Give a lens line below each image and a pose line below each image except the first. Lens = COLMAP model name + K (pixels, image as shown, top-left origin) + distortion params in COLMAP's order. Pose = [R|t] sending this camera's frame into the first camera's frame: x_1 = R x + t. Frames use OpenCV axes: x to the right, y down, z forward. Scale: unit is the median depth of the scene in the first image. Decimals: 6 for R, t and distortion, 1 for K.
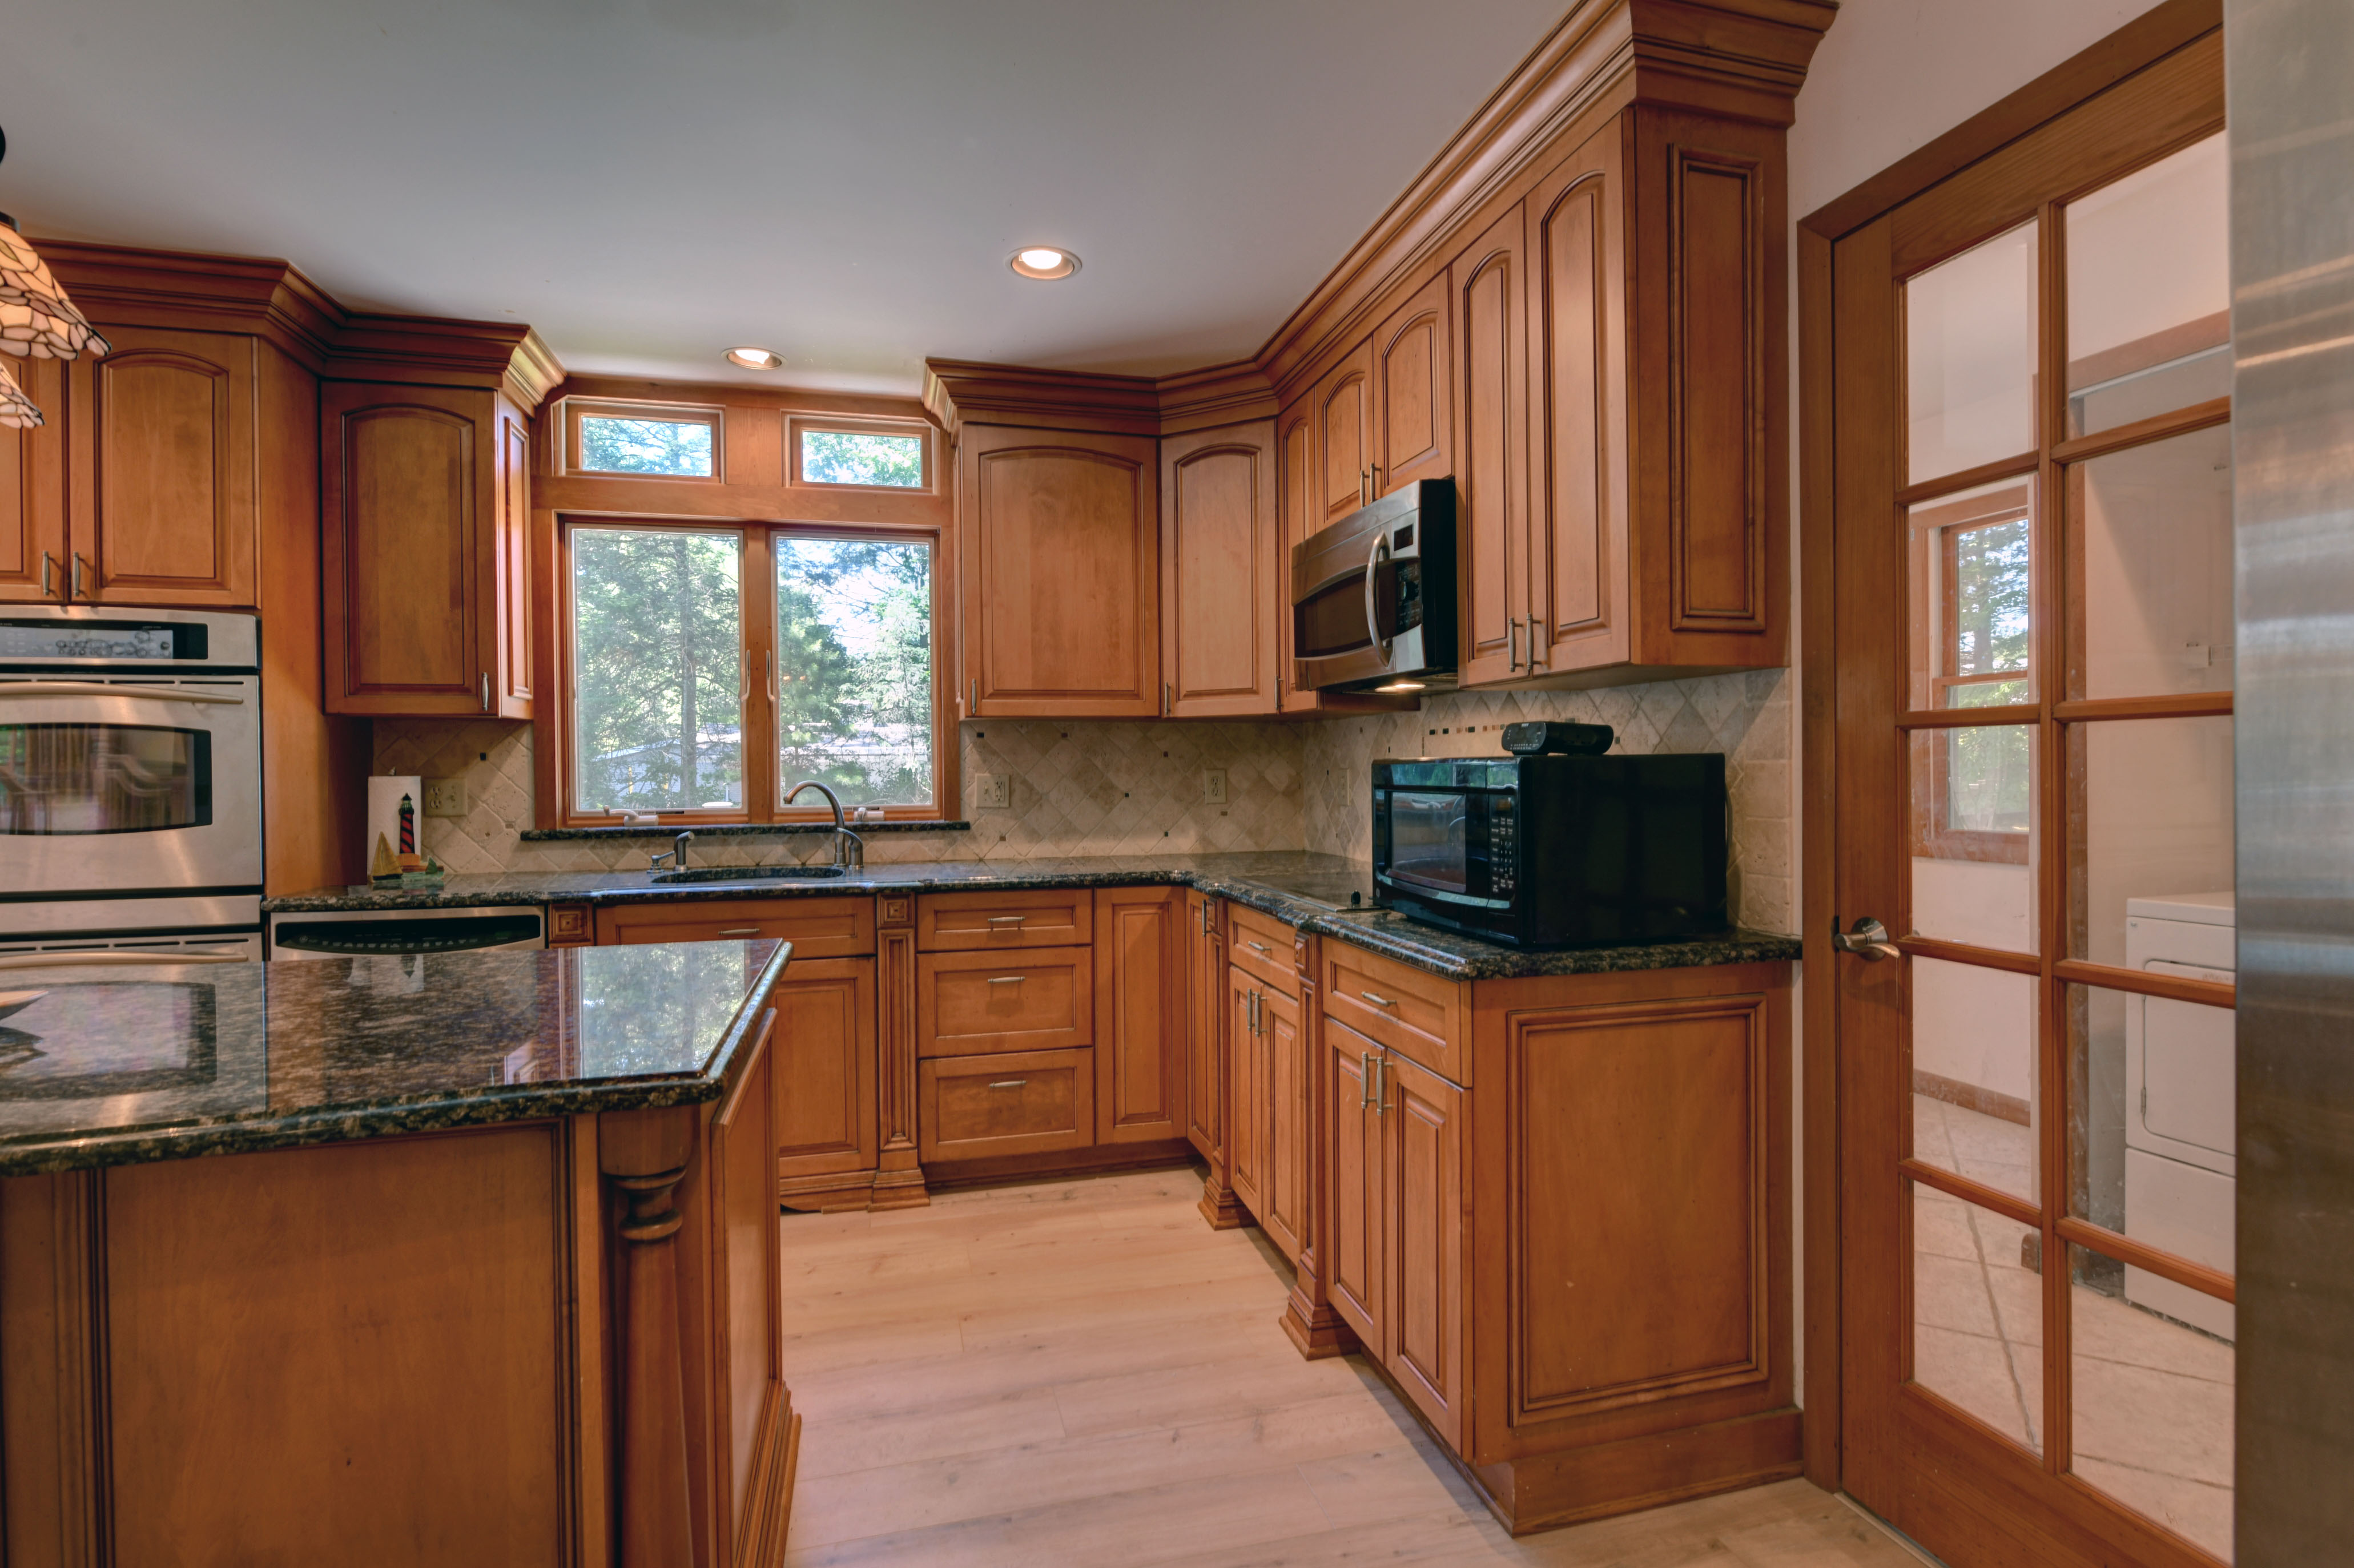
lens RADIAL K [[1114.8, 0, 1184.1], [0, 1114.8, 781.7], [0, 0, 1]] dist [-0.007475, -0.000995]
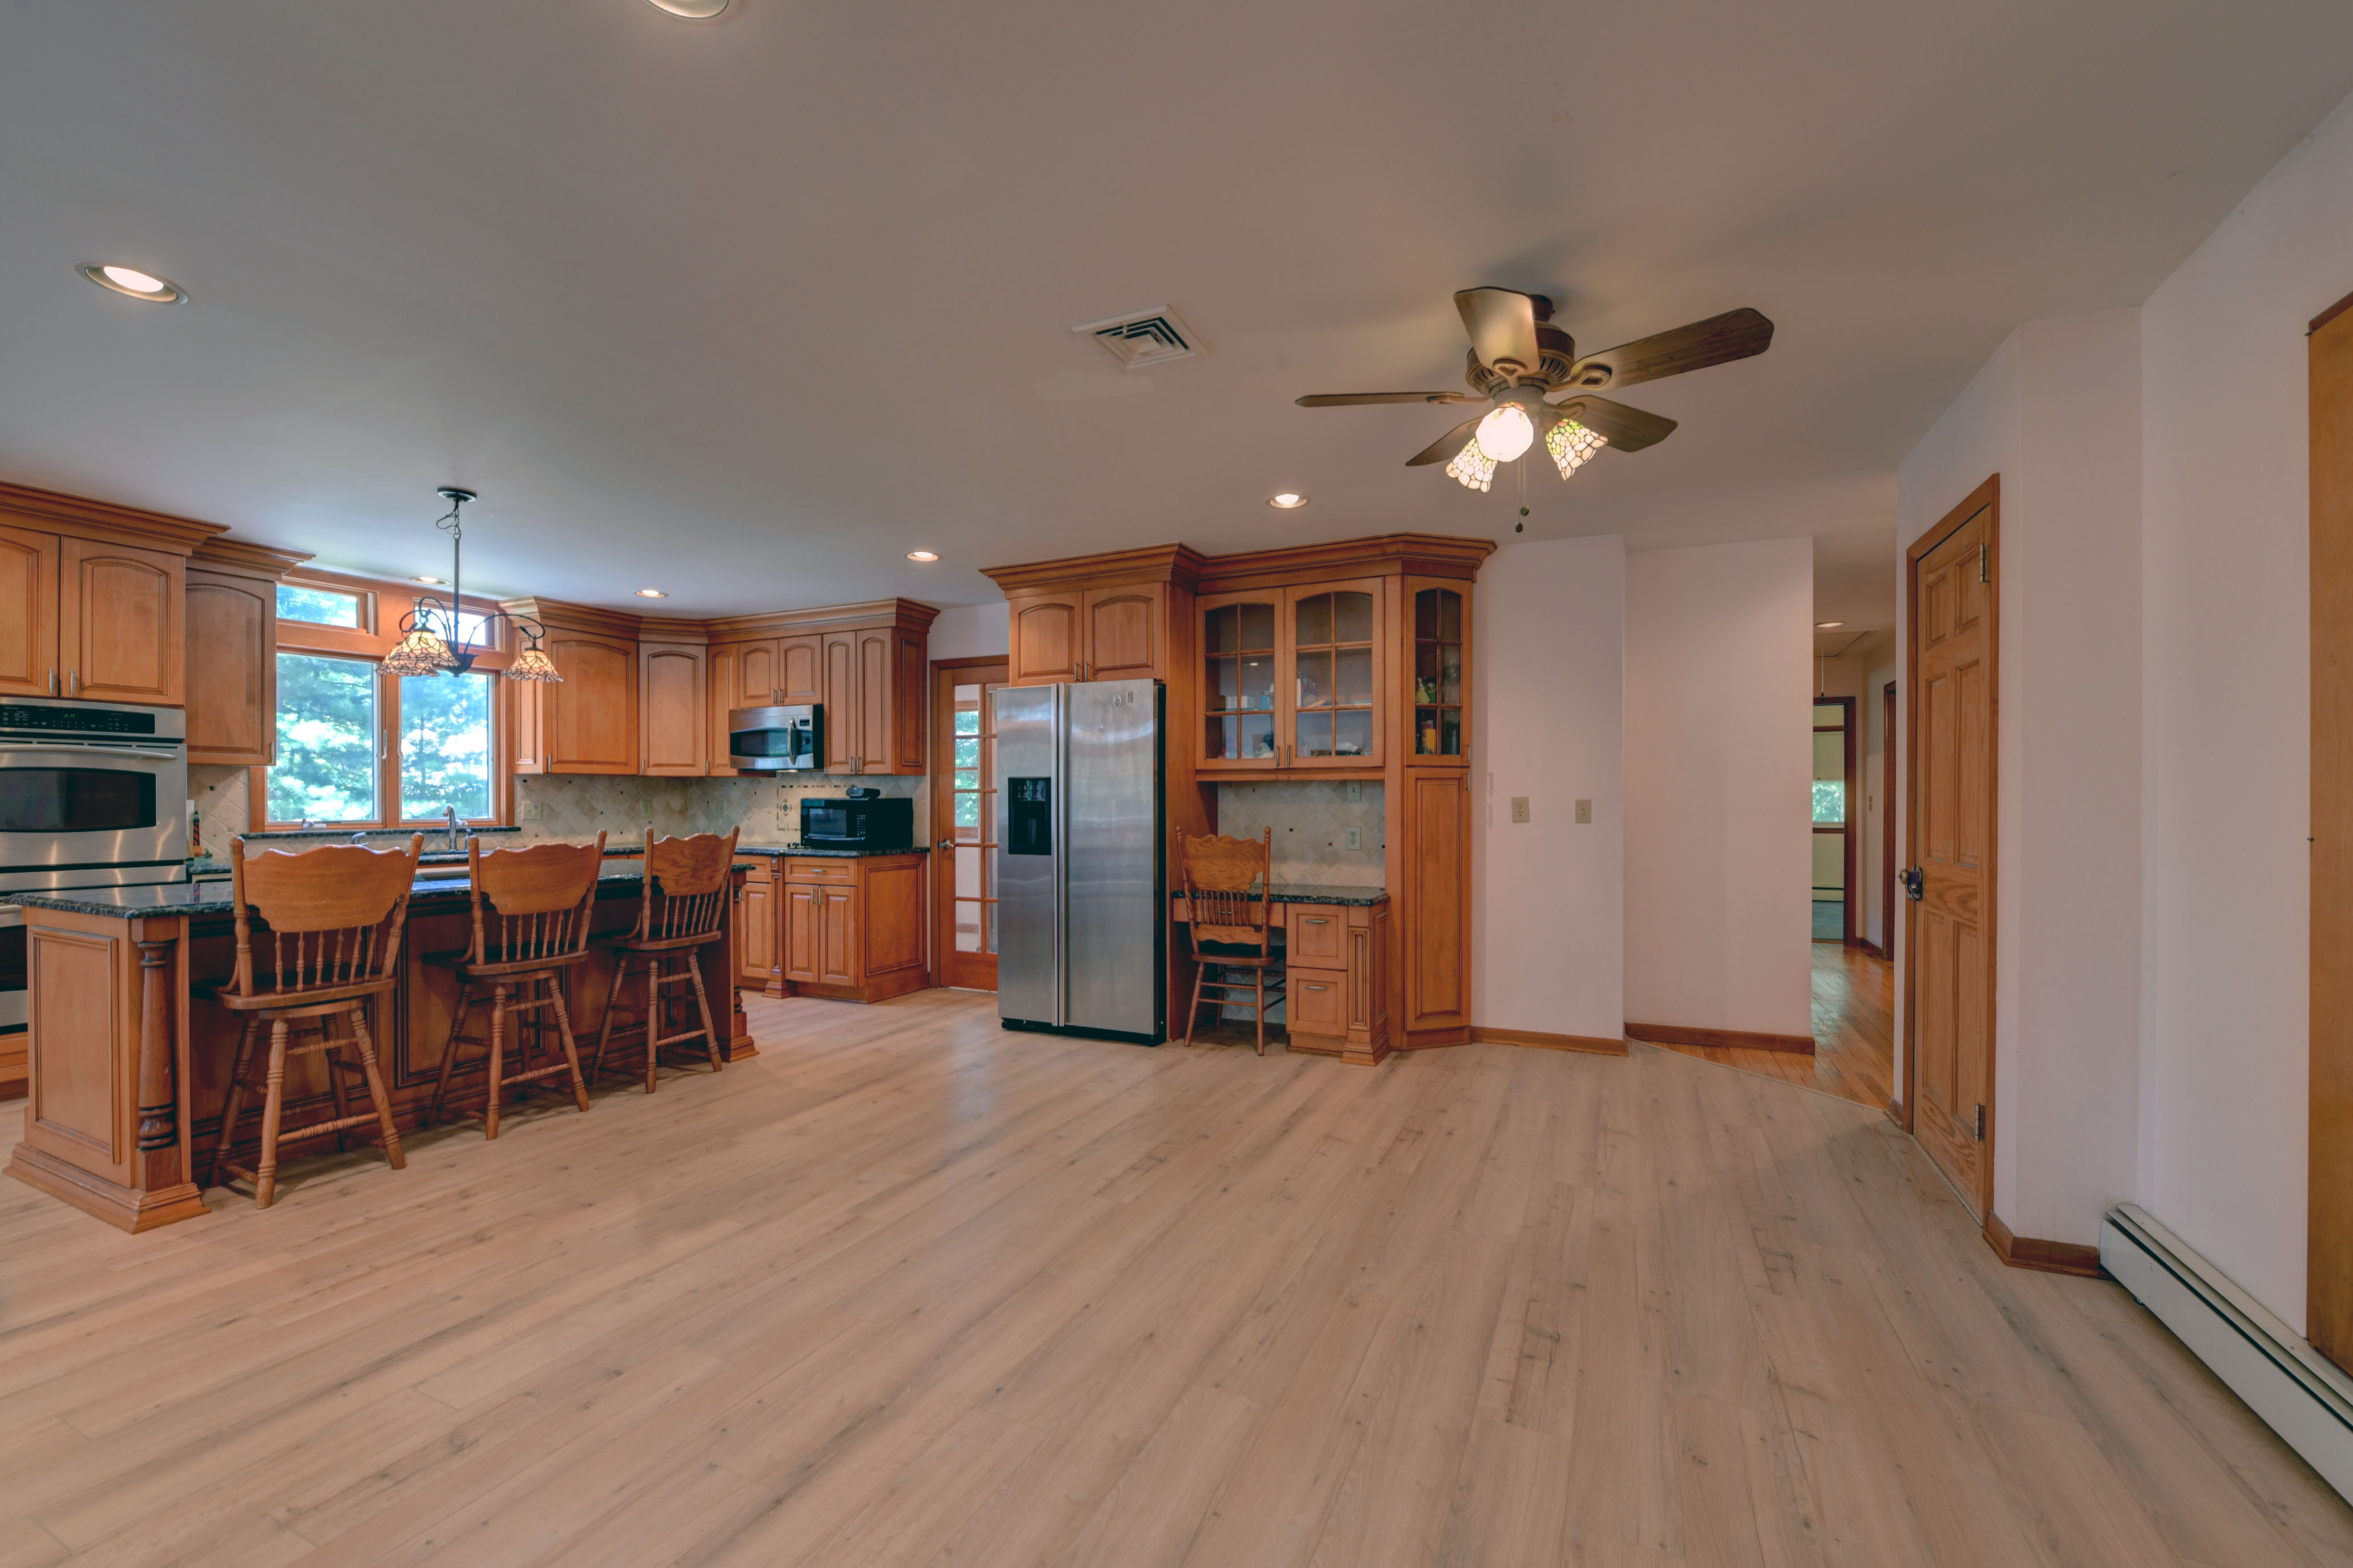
lens RADIAL K [[946.7, 0, 1185.8], [0, 946.7, 803.1], [0, 0, 1]] dist [-0.008279, -0.000935]
pose [[0.645552, 0.007604, 0.763679, -0.829260], [0.000395, 0.999947, -0.010290, 0.015370], [-0.763716, 0.006944, 0.645515, -1.079682]]
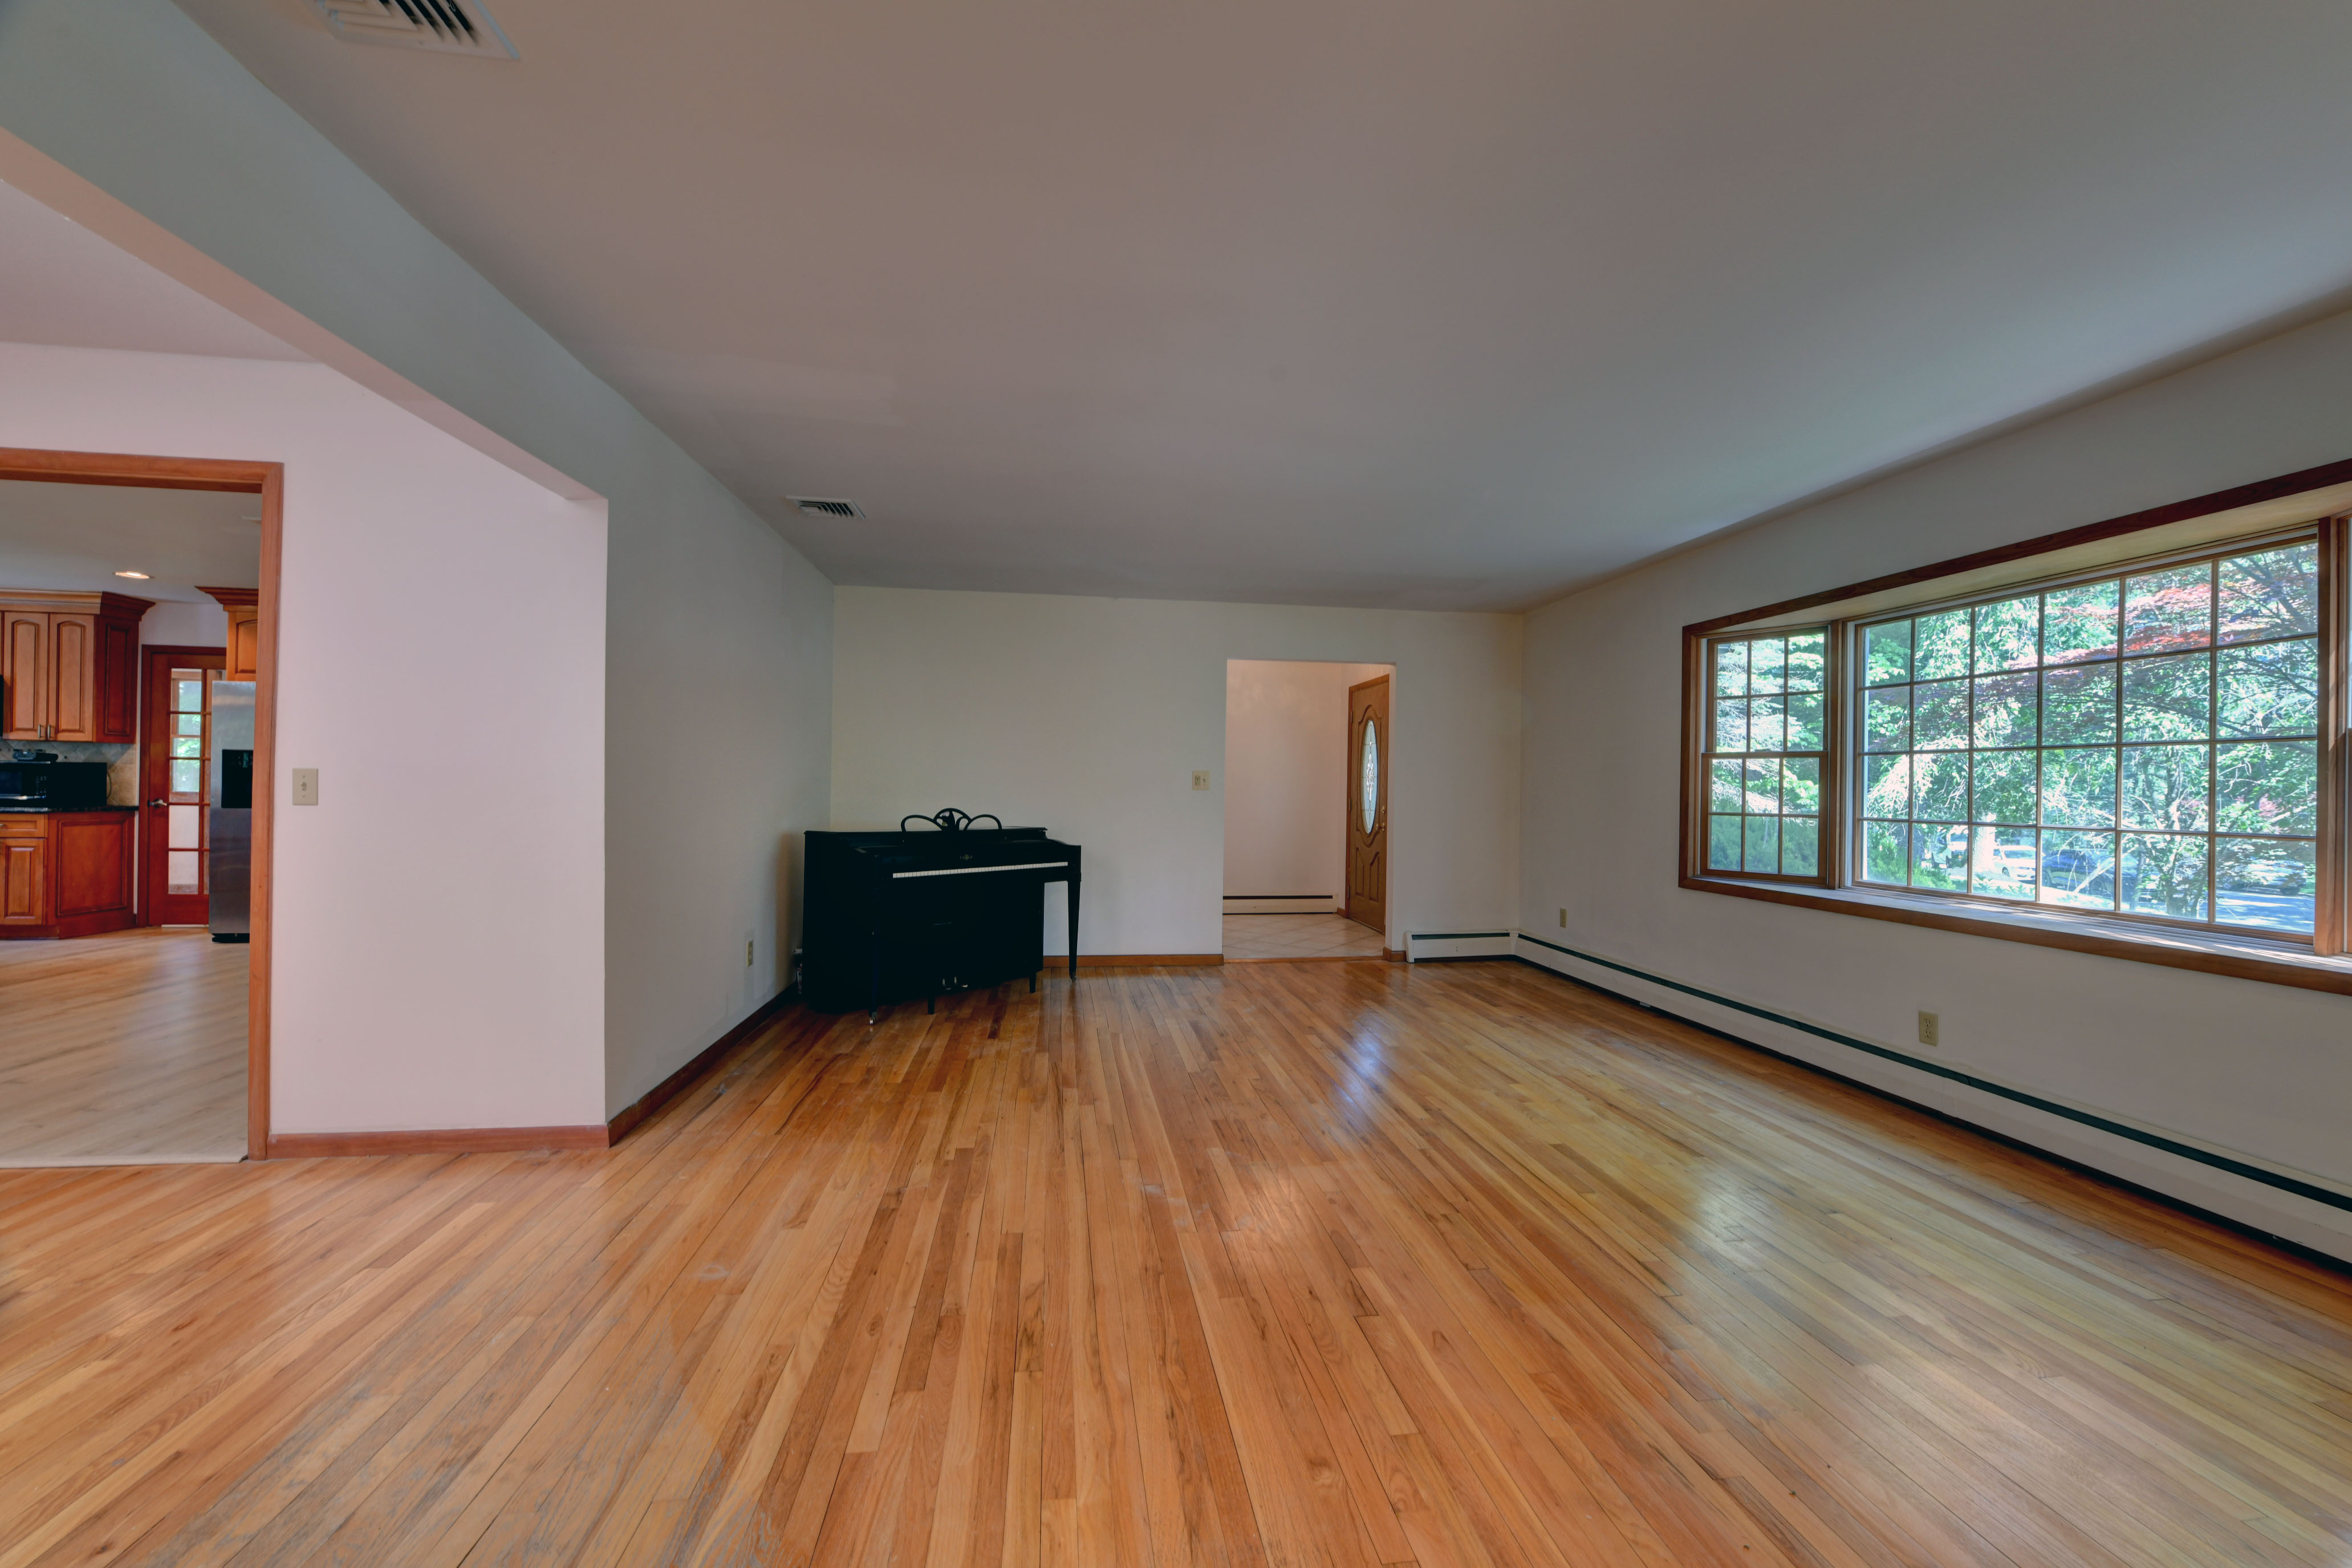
lens RADIAL K [[939.4, 0, 1171.1], [0, 939.4, 782.1], [0, 0, 1]] dist [-0.003506, -0.000377]
pose [[0.139150, 0.013333, 0.990182, -1.551384], [-0.009678, 0.999880, -0.012103, 0.032401], [-0.990224, -0.007899, 0.139263, -2.175730]]
